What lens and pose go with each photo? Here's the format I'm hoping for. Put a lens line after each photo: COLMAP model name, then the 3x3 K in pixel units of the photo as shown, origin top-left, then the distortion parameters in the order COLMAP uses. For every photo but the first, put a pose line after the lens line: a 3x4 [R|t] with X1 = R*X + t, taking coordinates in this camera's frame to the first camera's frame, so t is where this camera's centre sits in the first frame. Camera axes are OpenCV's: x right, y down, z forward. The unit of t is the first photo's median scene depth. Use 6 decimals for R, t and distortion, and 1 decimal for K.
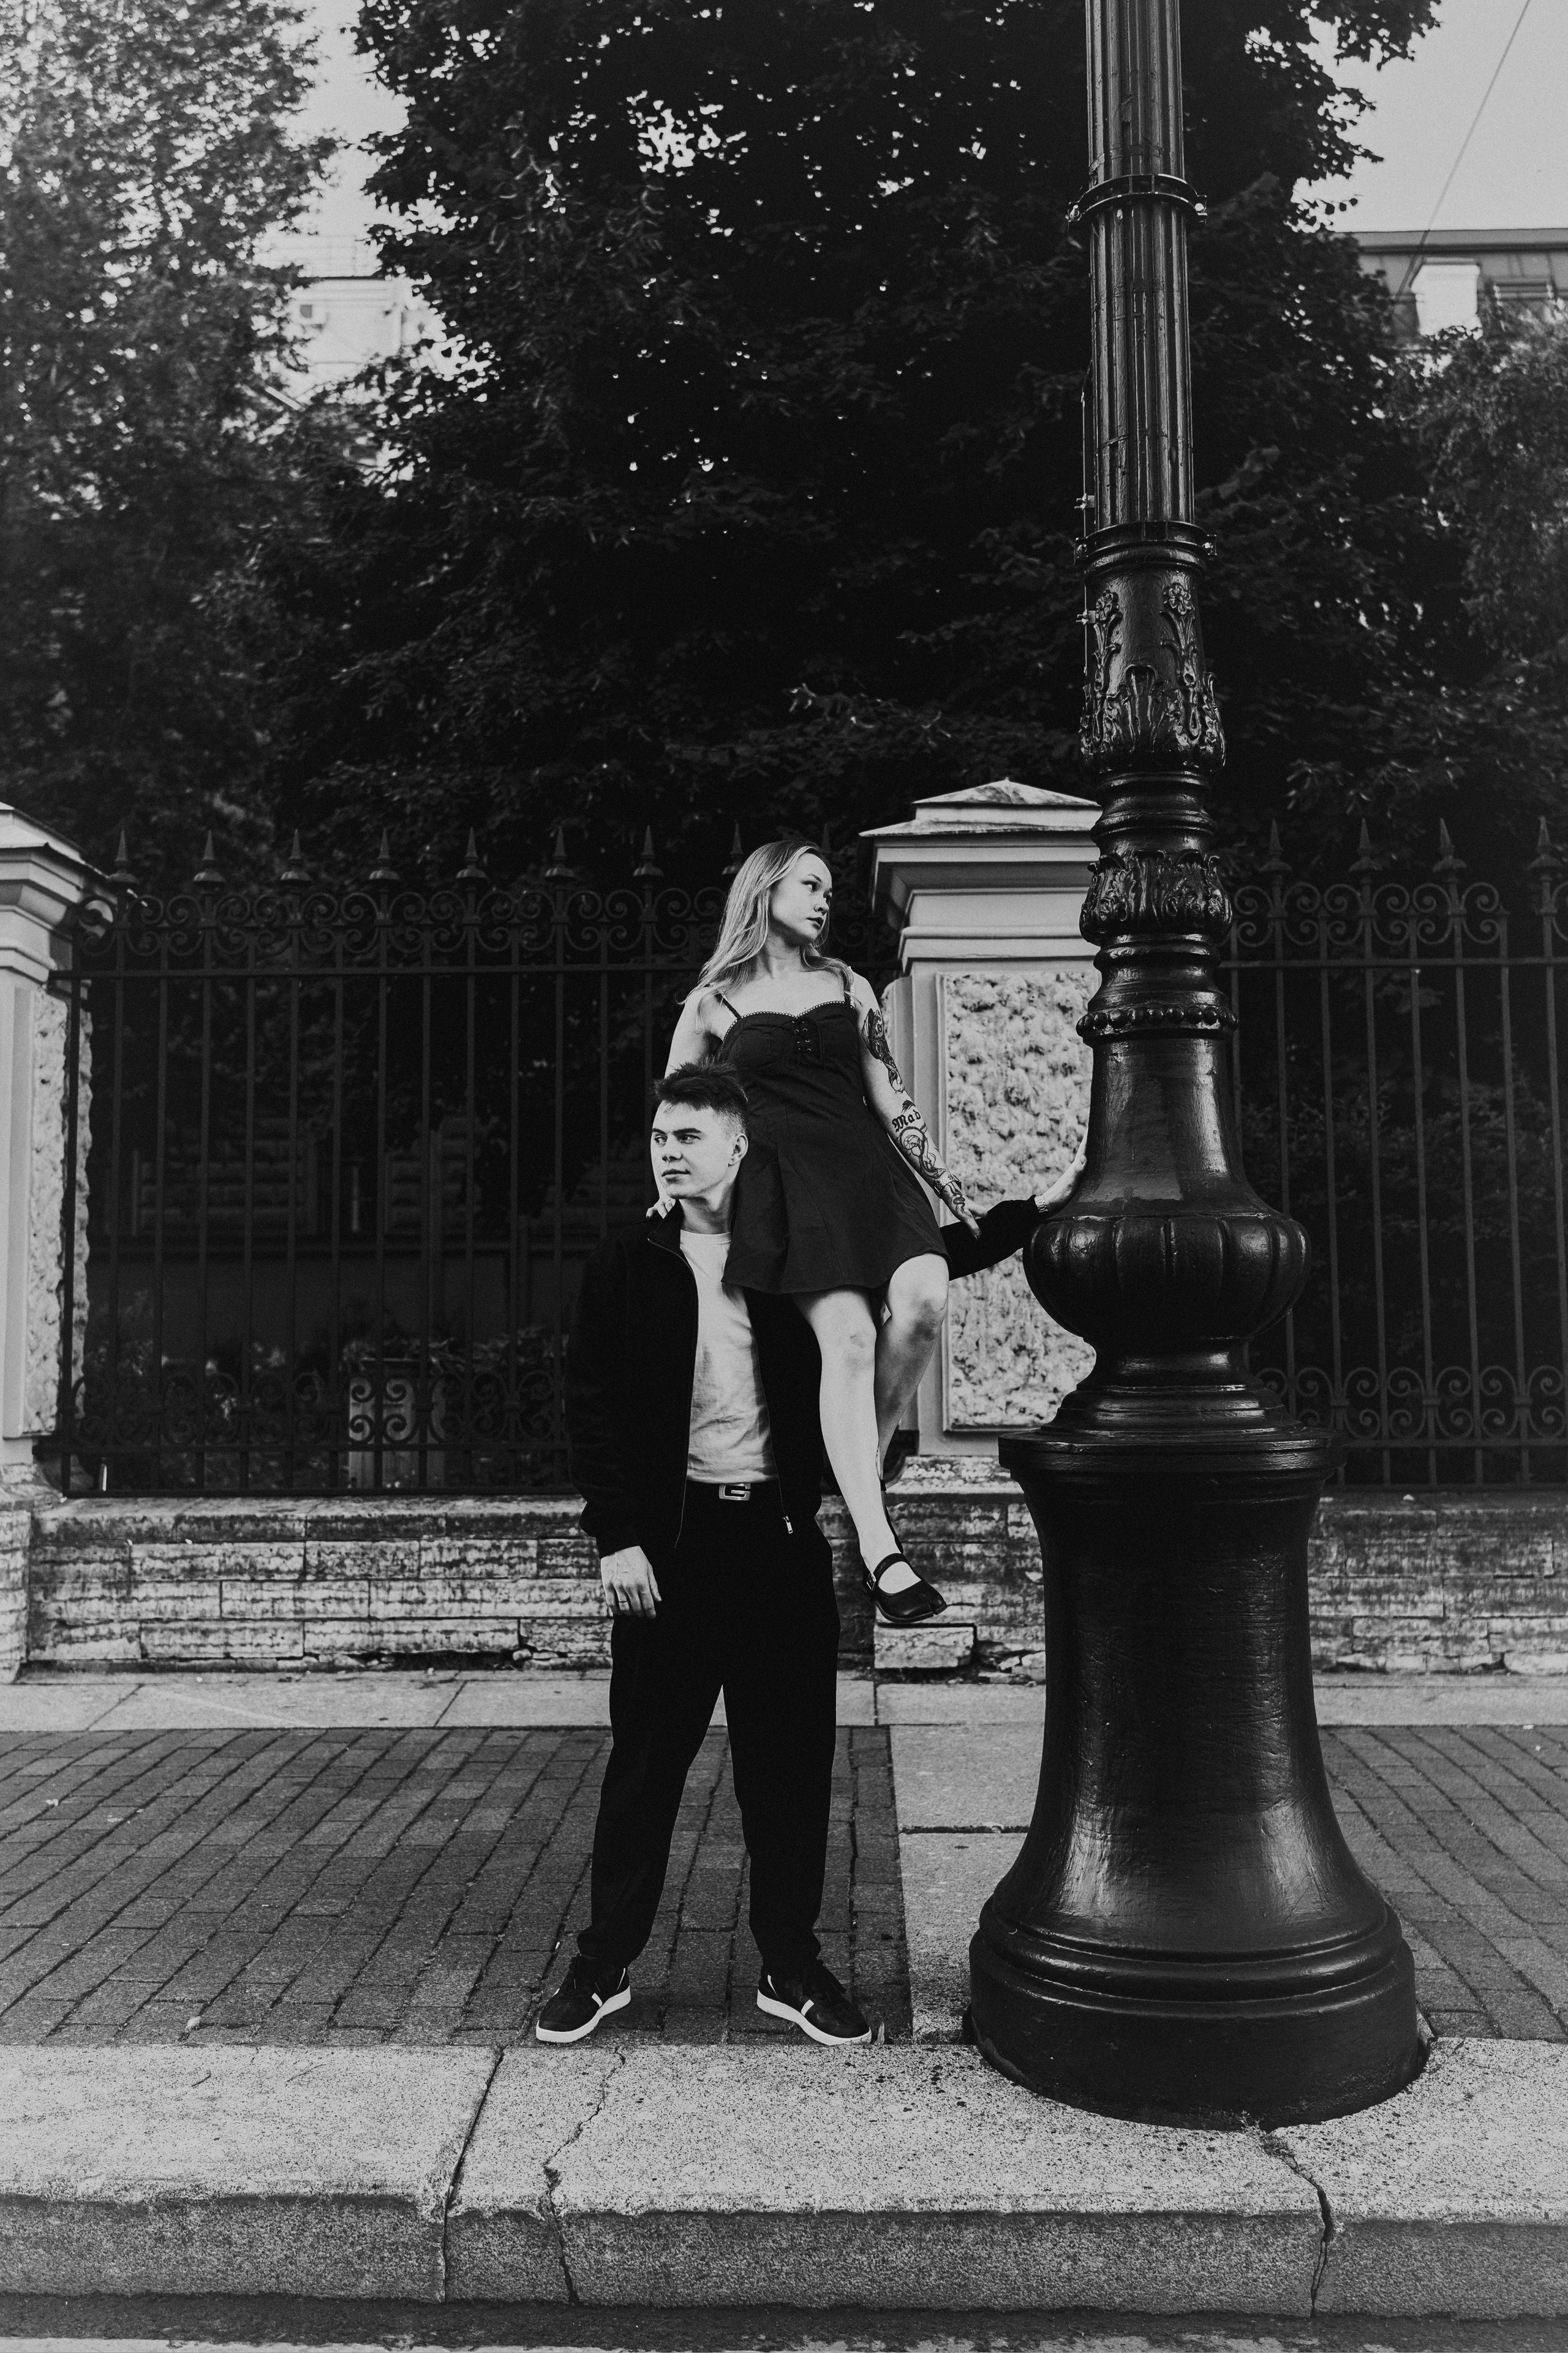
lens RADIAL K [[2226.6, 0, 784.0], [0, 2226.6, 1176.5], [0, 0, 1]] dist [-0.000898, 0.007220]
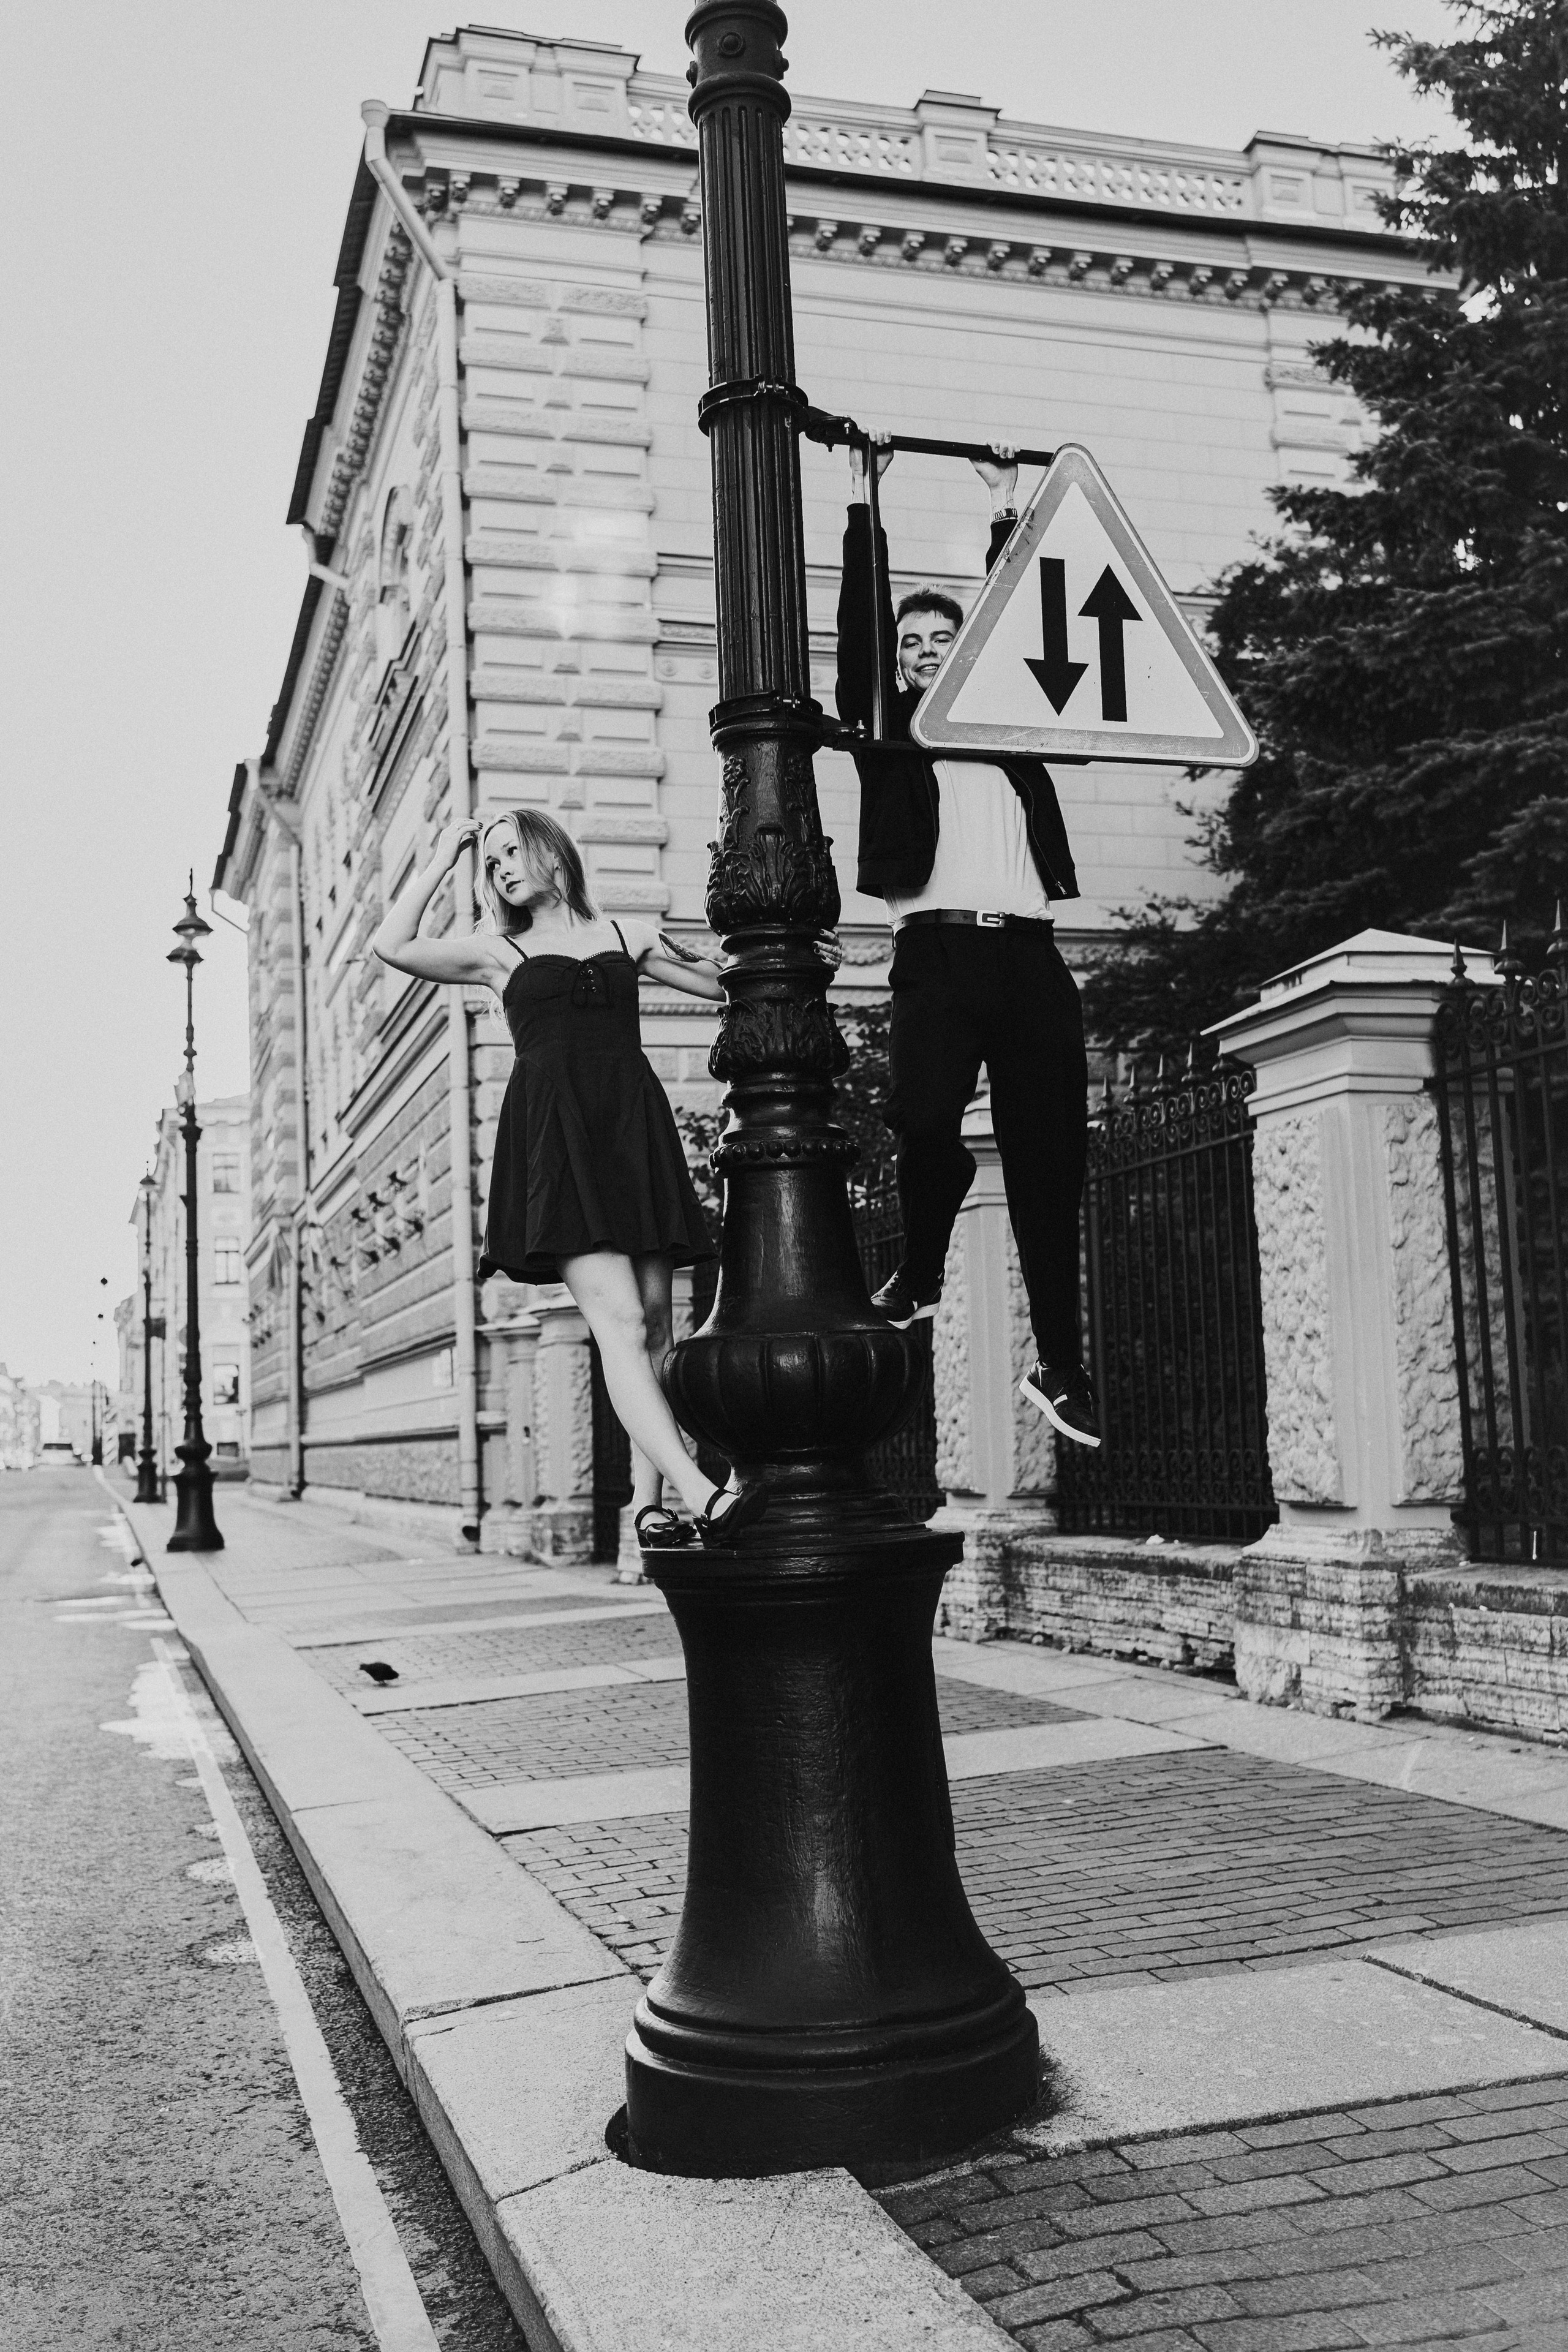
lens RADIAL K [[2279.7, 0, 777.5], [0, 2279.7, 1203.1], [0, 0, 1]] dist [0.002202, 0.007314]
pose [[0.309085, -0.101639, -0.945588, 0.669559], [0.103042, 0.991999, -0.072947, 0.018333], [0.945436, -0.074888, 0.317085, 0.358470]]
